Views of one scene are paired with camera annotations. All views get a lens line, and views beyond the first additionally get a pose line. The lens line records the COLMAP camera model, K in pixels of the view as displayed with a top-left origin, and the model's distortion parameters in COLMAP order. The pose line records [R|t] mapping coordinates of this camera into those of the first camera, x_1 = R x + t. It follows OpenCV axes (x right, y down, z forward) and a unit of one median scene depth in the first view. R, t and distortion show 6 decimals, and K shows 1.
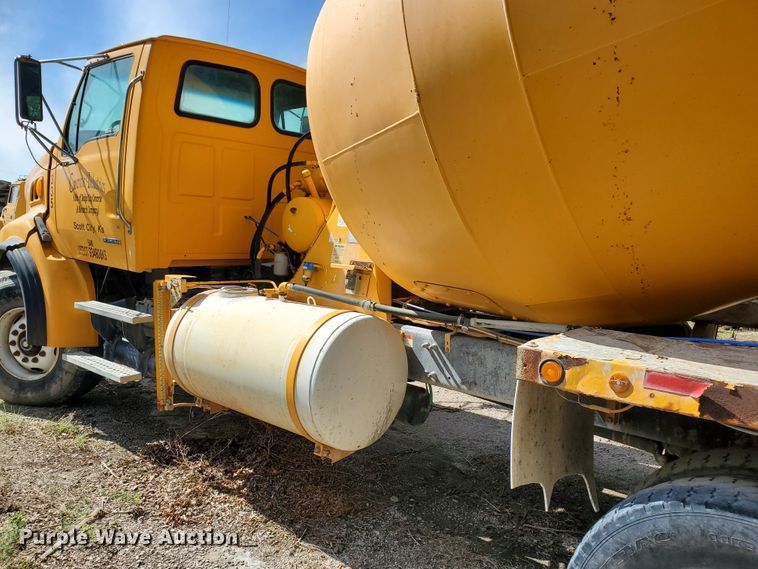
lens RADIAL K [[618.6, 0, 390.2], [0, 618.6, 298.2], [0, 0, 1]] dist [0.015232, -0.004422]
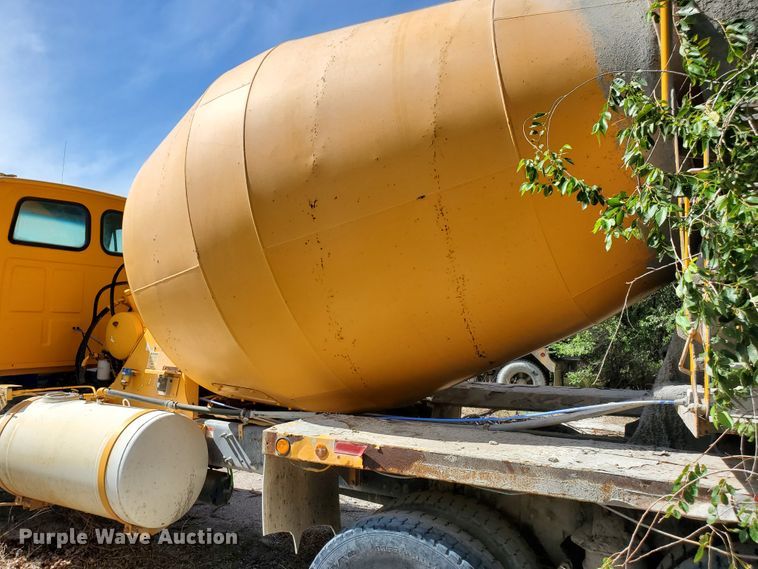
lens RADIAL K [[628.9, 0, 379.0], [0, 628.9, 284.5], [0, 0, 1]] dist [0.004294, -0.007970]
pose [[0.978218, -0.008033, 0.207424, 0.083404], [0.041640, 0.986533, -0.158170, -0.006725], [-0.203360, 0.163362, 0.965380, -0.256914]]
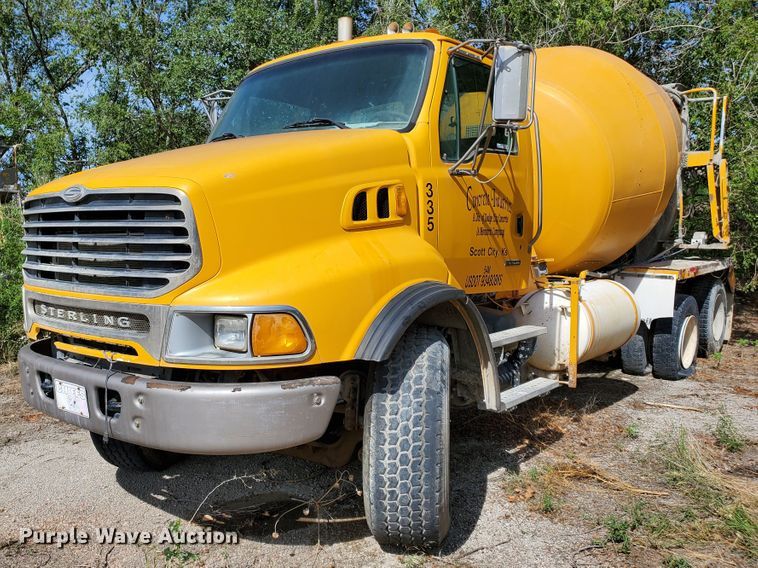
lens RADIAL K [[643.9, 0, 379.0], [0, 643.9, 284.0], [0, 0, 1]] dist [0.005568, 0.018549]
pose [[-0.073638, -0.123691, 0.989585, -1.517237], [0.118445, 0.984171, 0.131828, -0.228936], [-0.990226, 0.126919, -0.057822, 1.343772]]
